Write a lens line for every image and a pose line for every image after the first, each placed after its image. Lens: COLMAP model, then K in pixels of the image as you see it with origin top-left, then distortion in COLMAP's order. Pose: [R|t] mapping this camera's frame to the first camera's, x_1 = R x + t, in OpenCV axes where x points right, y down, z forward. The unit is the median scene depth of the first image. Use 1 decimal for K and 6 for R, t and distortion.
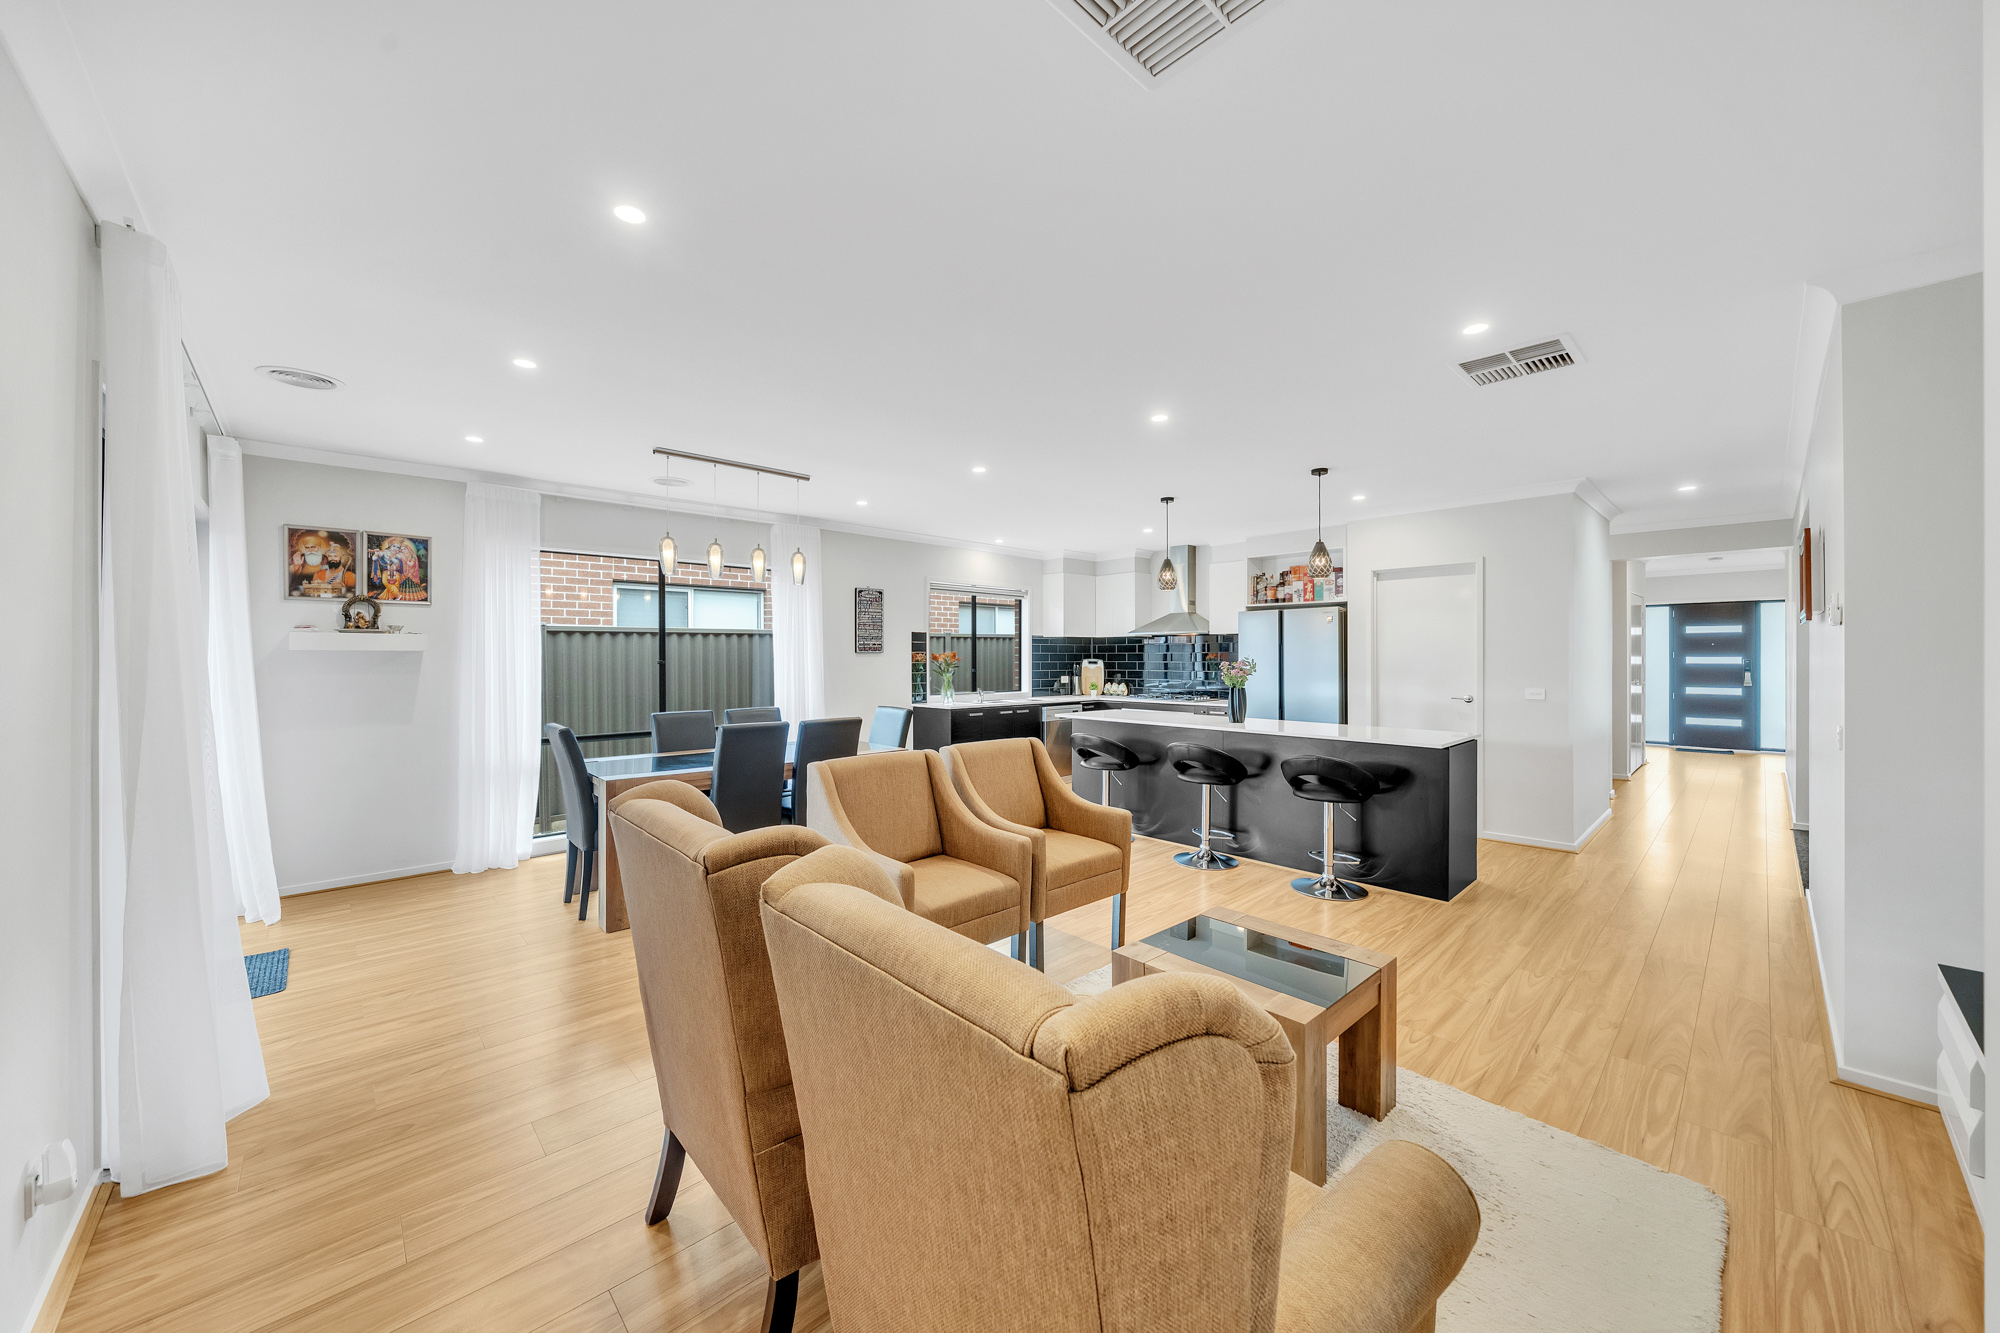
lens RADIAL K [[698.9, 0, 1025.7], [0, 698.9, 657.8], [0, 0, 1]] dist [-0.002982, -0.000121]
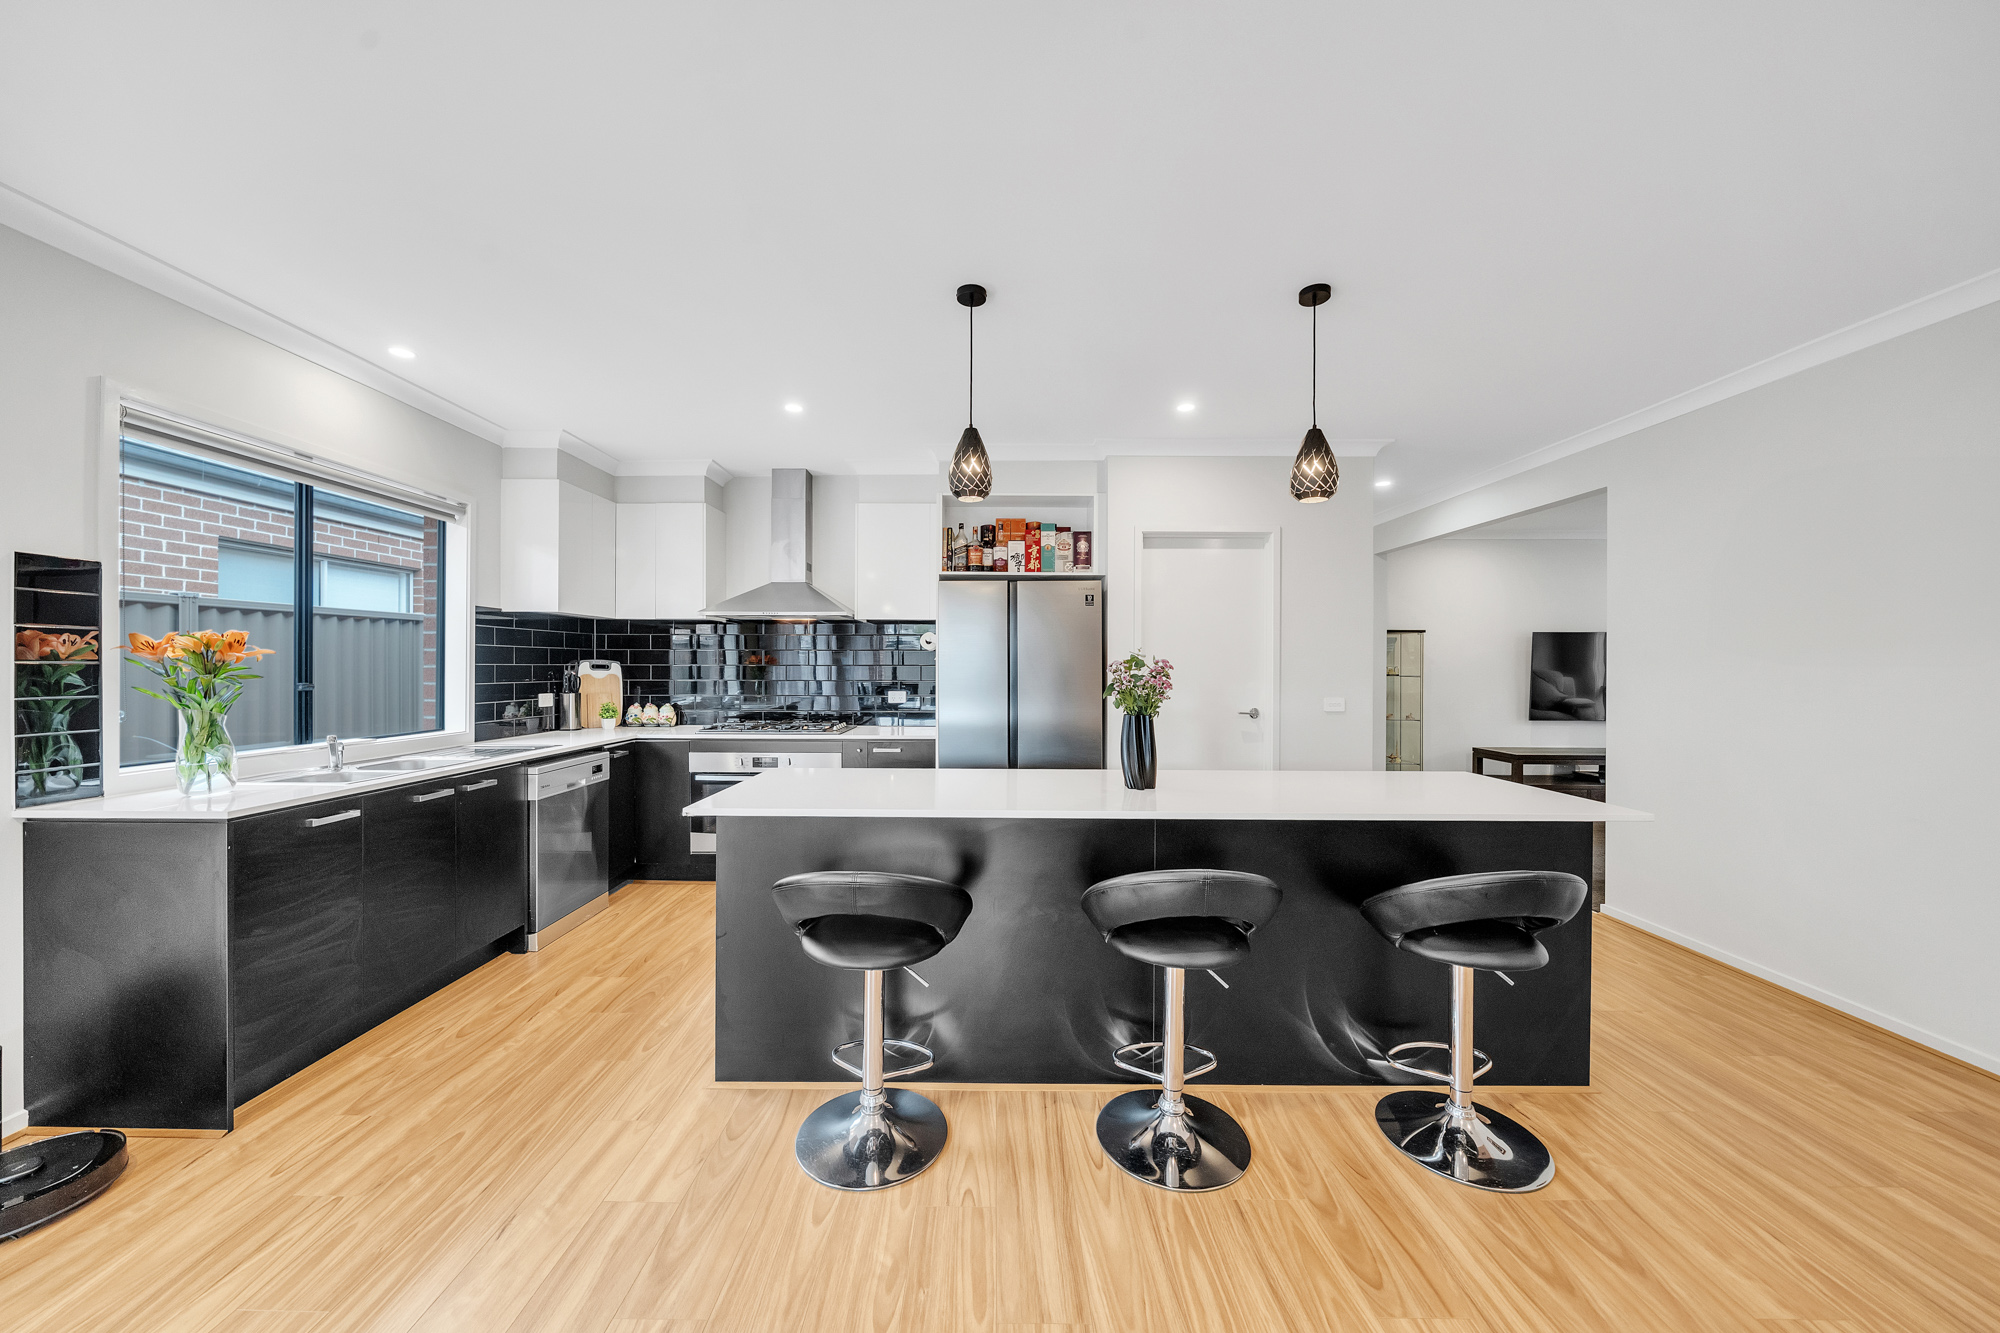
lens RADIAL K [[698.9, 0, 987.8], [0, 698.9, 668.4], [0, 0, 1]] dist [-0.002982, -0.000121]
pose [[0.723036, 0.002137, 0.690807, -0.077083], [-0.004850, 0.999986, 0.001983, 0.007669], [-0.690793, -0.004784, 0.723036, 0.551351]]
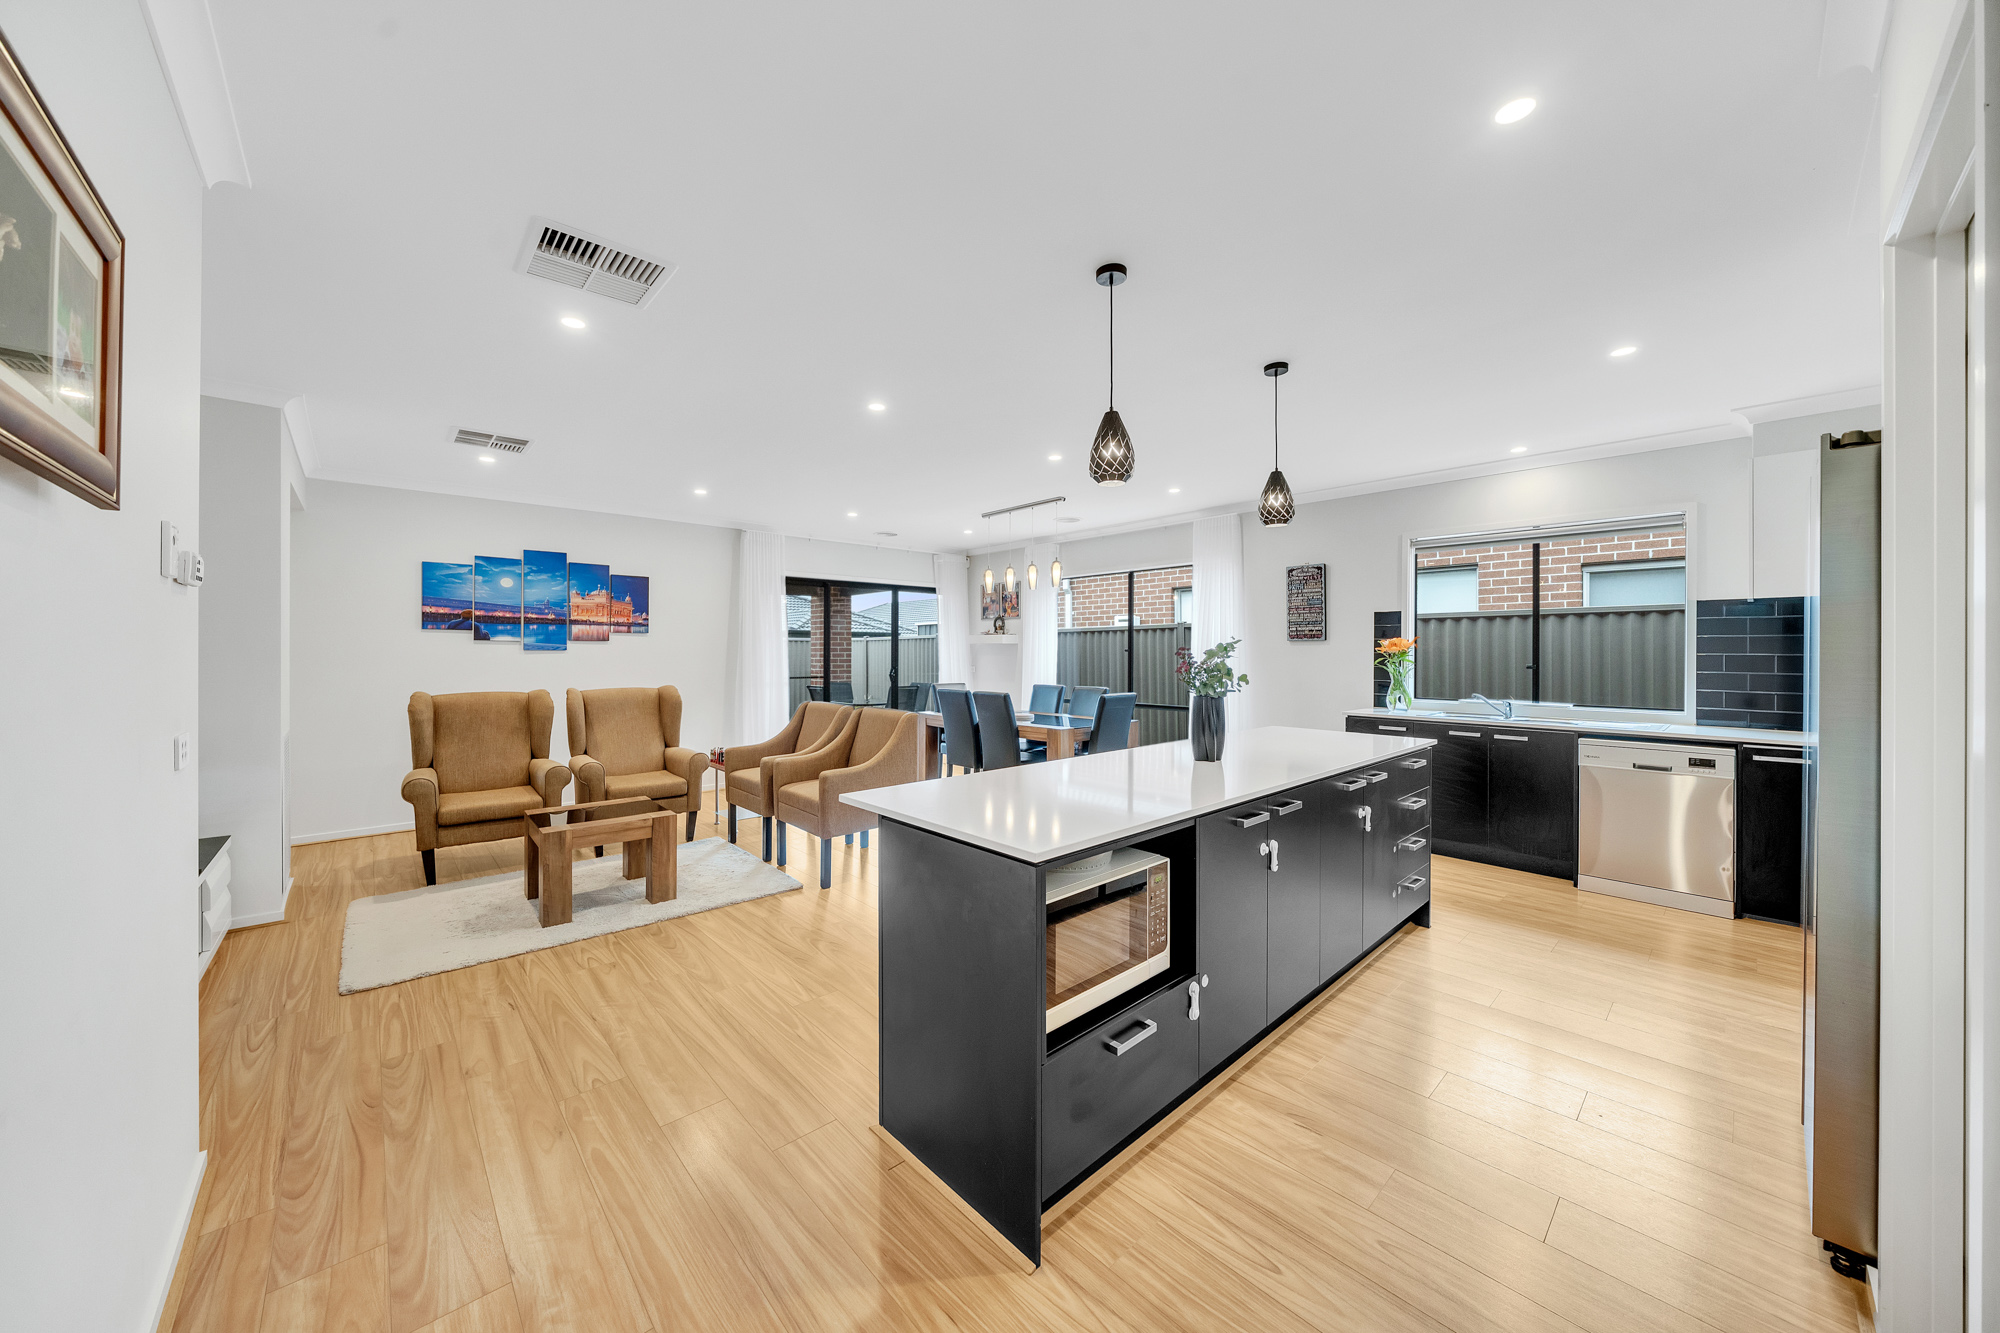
lens RADIAL K [[698.9, 0, 983.9], [0, 698.9, 652.4], [0, 0, 1]] dist [-0.002982, -0.000121]
pose [[-0.030873, 0.004072, -0.999515, 0.638812], [-0.001672, 0.999990, 0.004125, 0.004564], [0.999522, 0.001799, -0.030866, 0.630985]]
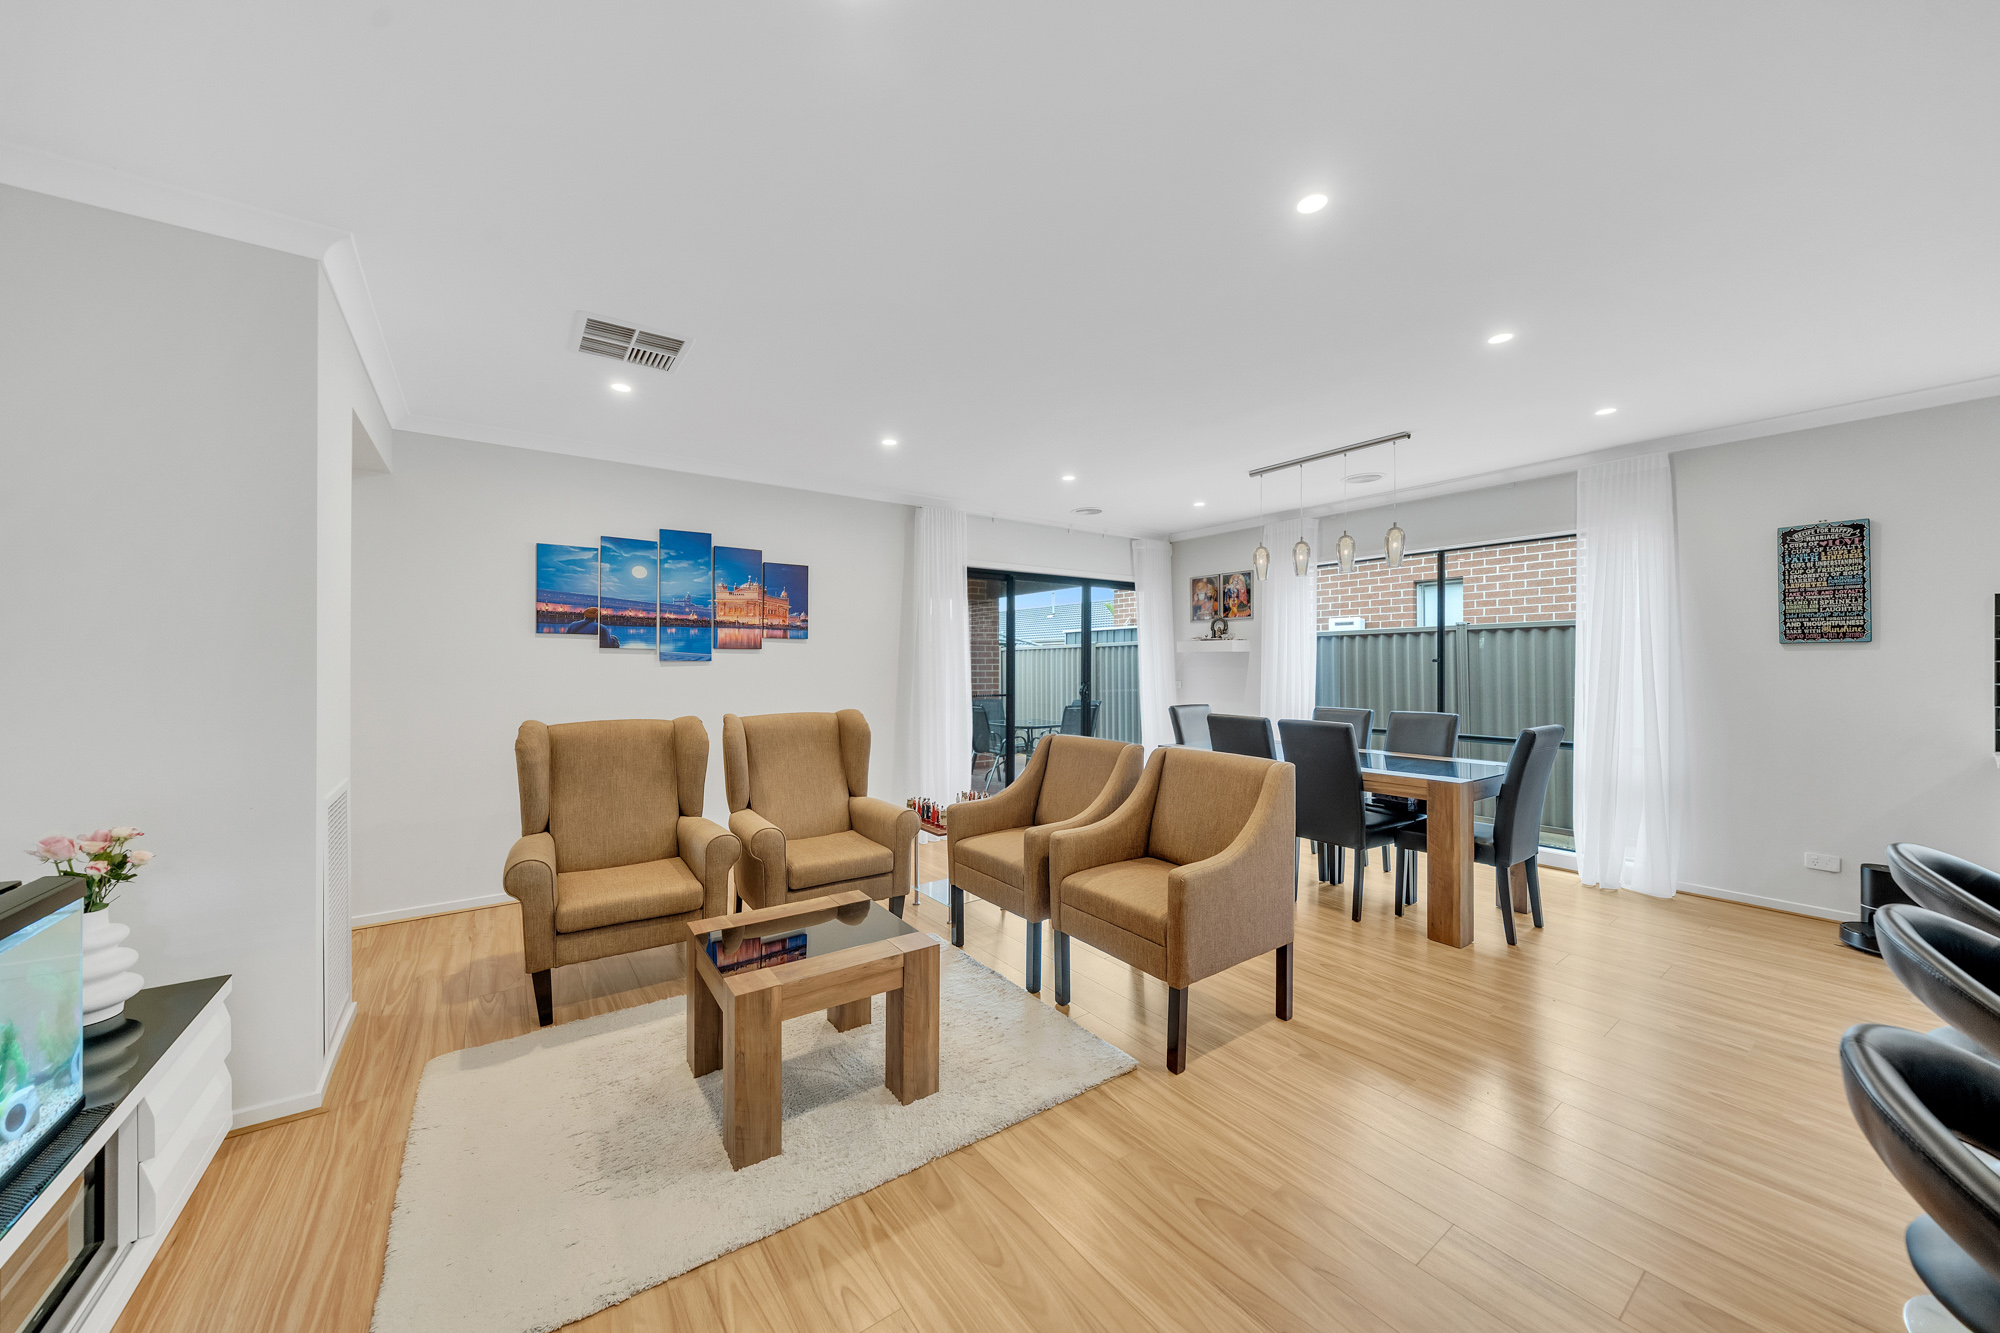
lens RADIAL K [[698.9, 0, 973.8], [0, 698.9, 661.1], [0, 0, 1]] dist [-0.002982, -0.000121]
pose [[-0.153445, -0.001836, -0.988155, 0.404425], [0.000435, 0.999998, -0.001926, 0.007702], [0.988157, -0.000725, -0.153444, 0.434466]]
